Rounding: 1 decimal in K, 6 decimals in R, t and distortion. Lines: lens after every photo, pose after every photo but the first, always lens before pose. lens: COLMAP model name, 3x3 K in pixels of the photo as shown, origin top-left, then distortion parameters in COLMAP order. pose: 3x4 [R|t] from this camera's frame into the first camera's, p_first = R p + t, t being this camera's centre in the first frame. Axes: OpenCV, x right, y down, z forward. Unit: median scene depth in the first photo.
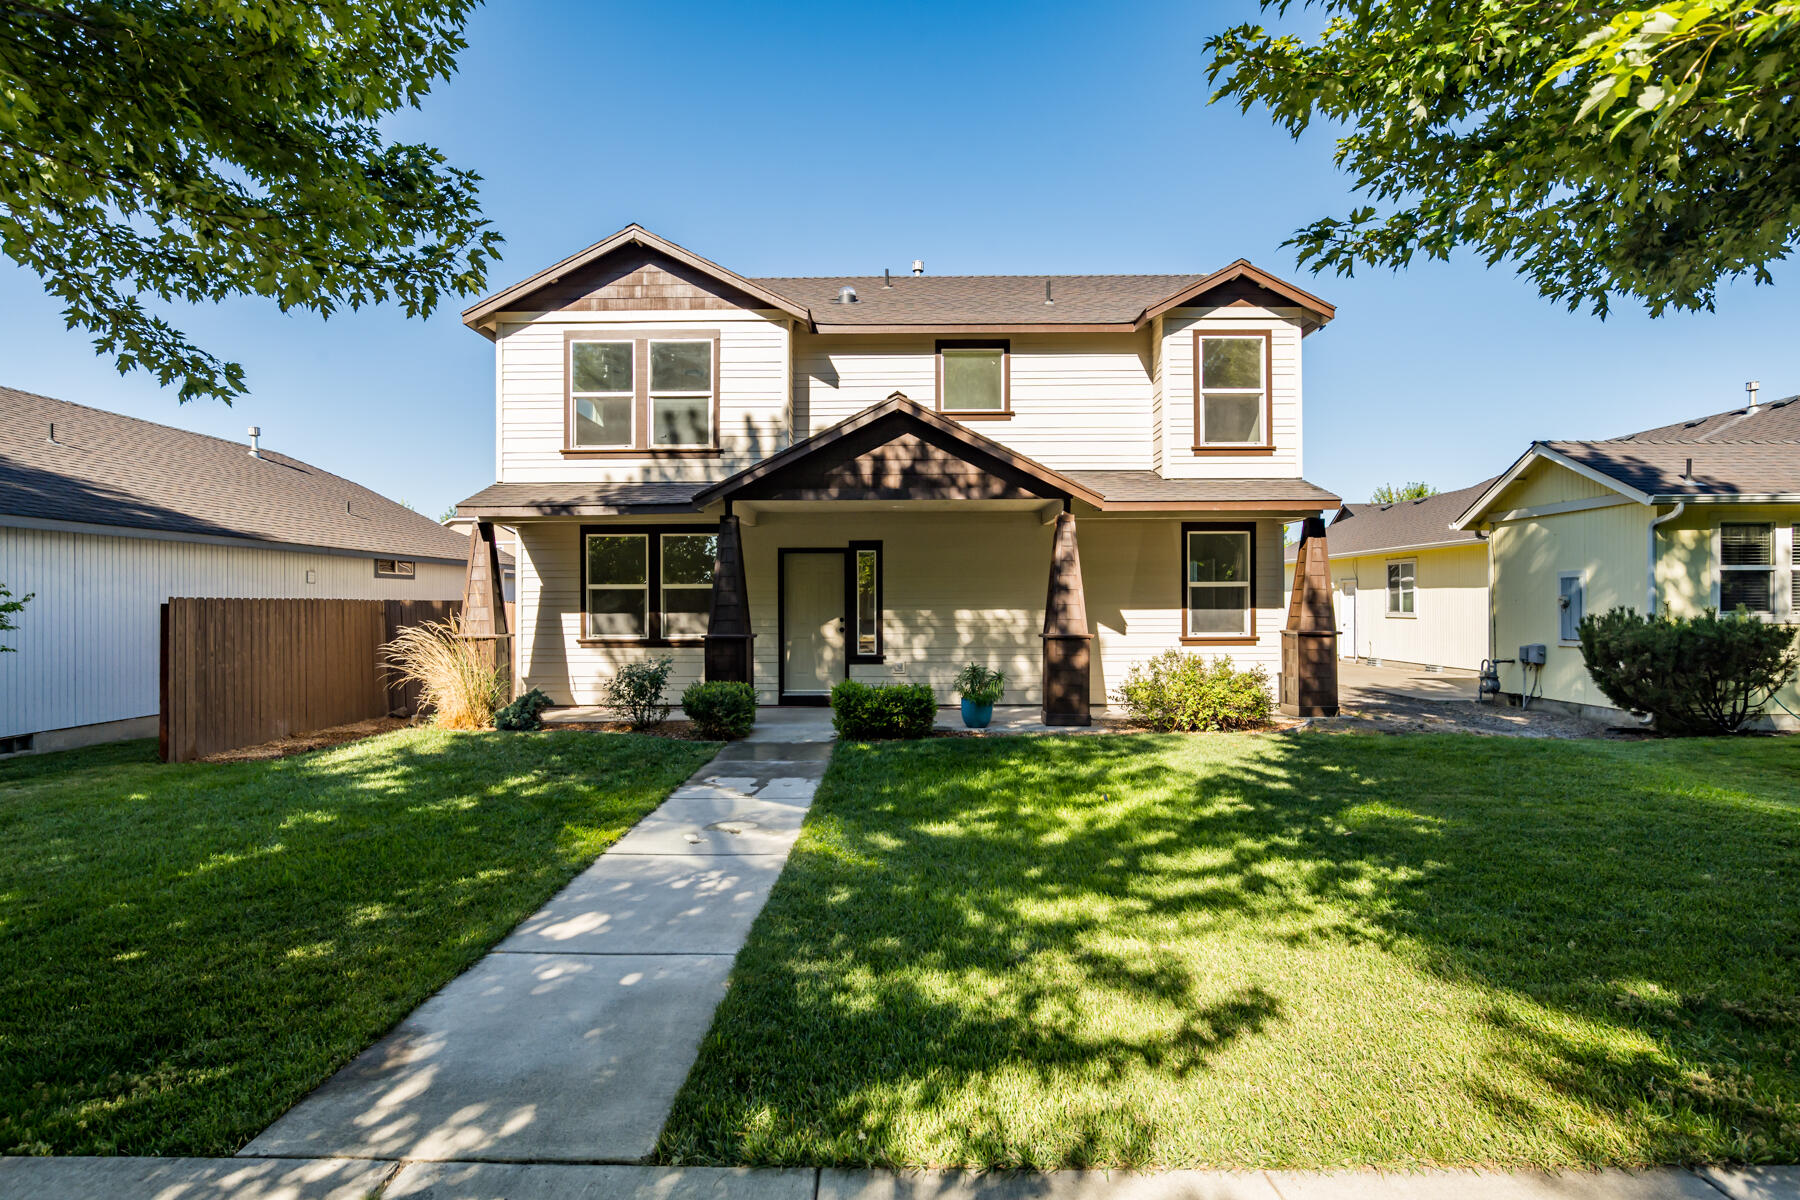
lens RADIAL K [[911.8, 0, 886.2], [0, 911.8, 593.6], [0, 0, 1]] dist [-0.023691, 0.012440]
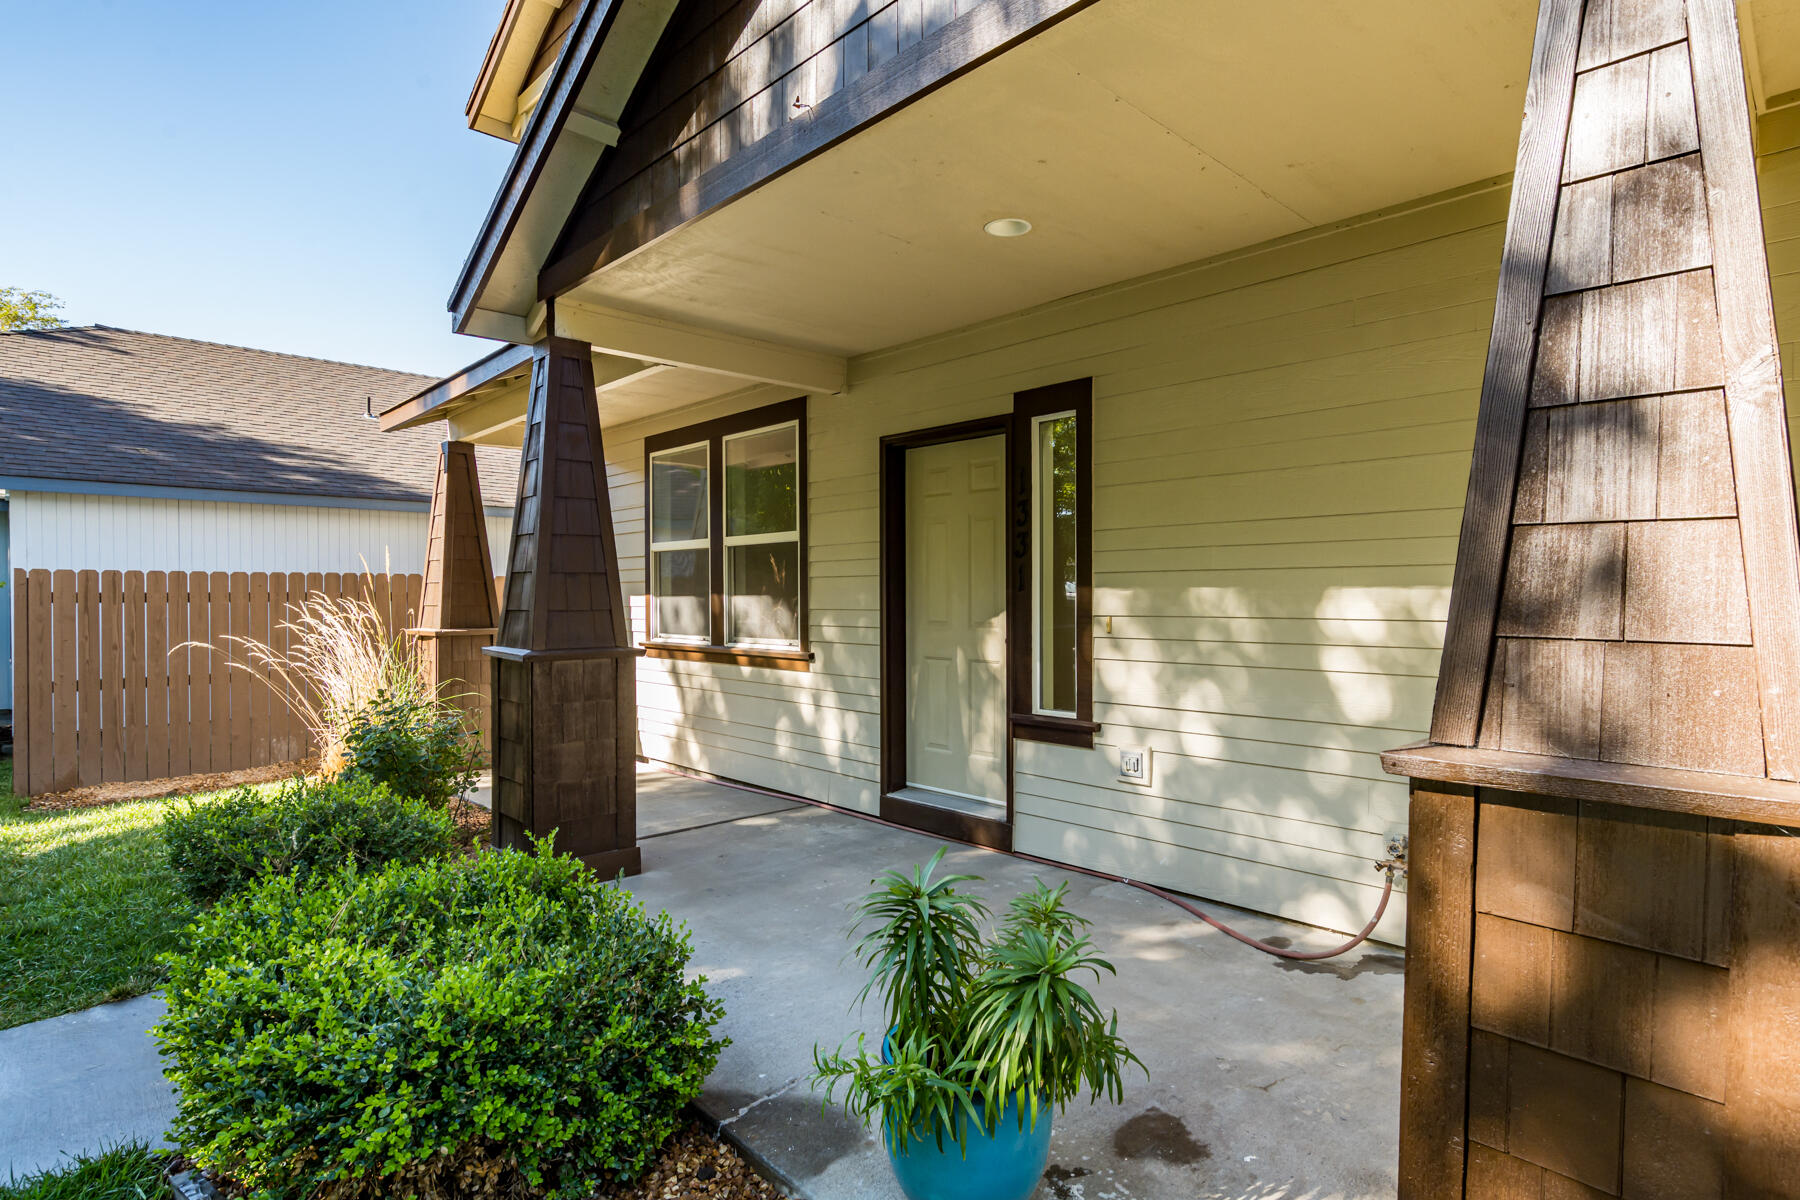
lens RADIAL K [[911.8, 0, 915.9], [0, 911.8, 604.9], [0, 0, 1]] dist [-0.023691, 0.012440]
pose [[0.720518, 0.011445, -0.693341, 0.186036], [0.009261, 0.999616, 0.026124, 0.015019], [0.693374, -0.025244, 0.720136, 0.745236]]
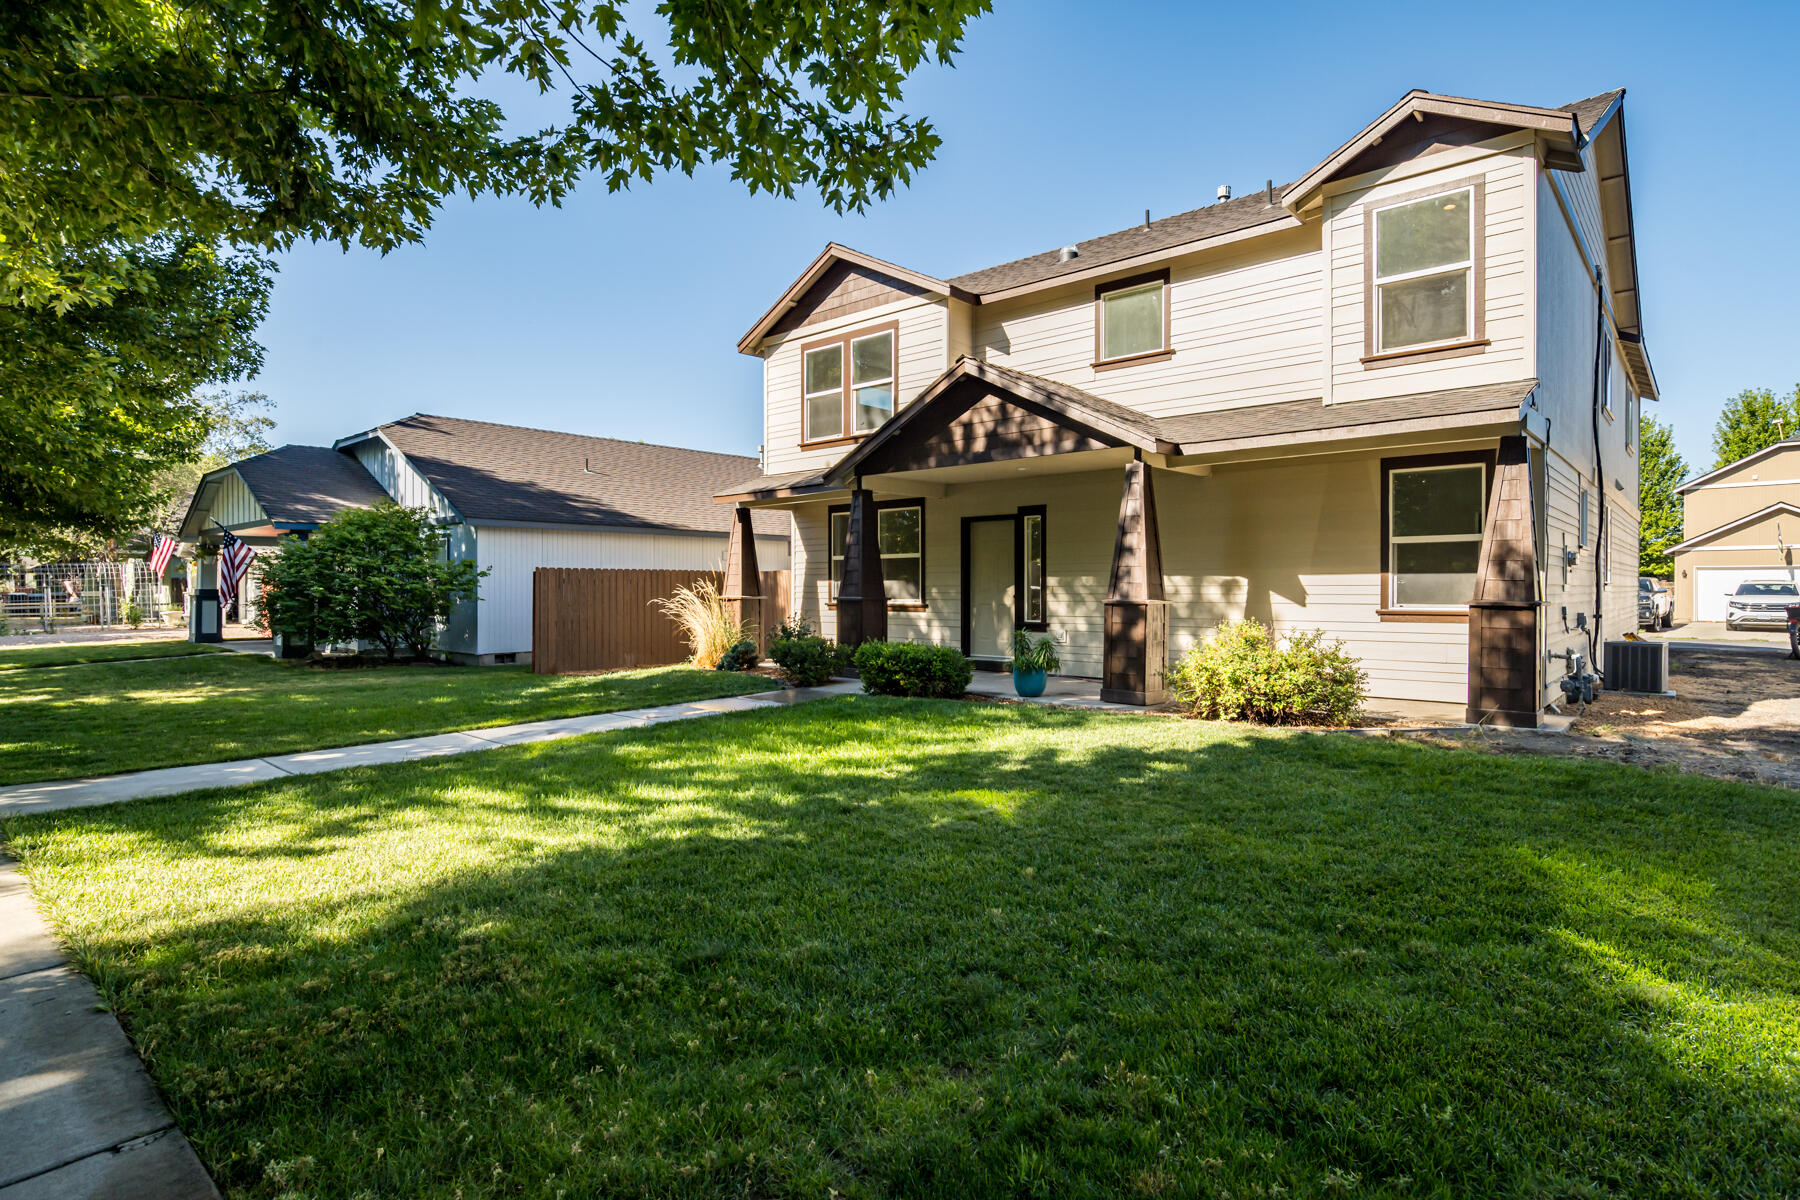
lens RADIAL K [[911.8, 0, 877.7], [0, 911.8, 601.5], [0, 0, 1]] dist [-0.023691, 0.012440]
pose [[0.751328, 0.014313, -0.659774, 0.521352], [0.005239, 0.999604, 0.027651, 0.016818], [0.659908, -0.024232, 0.750955, 0.157209]]
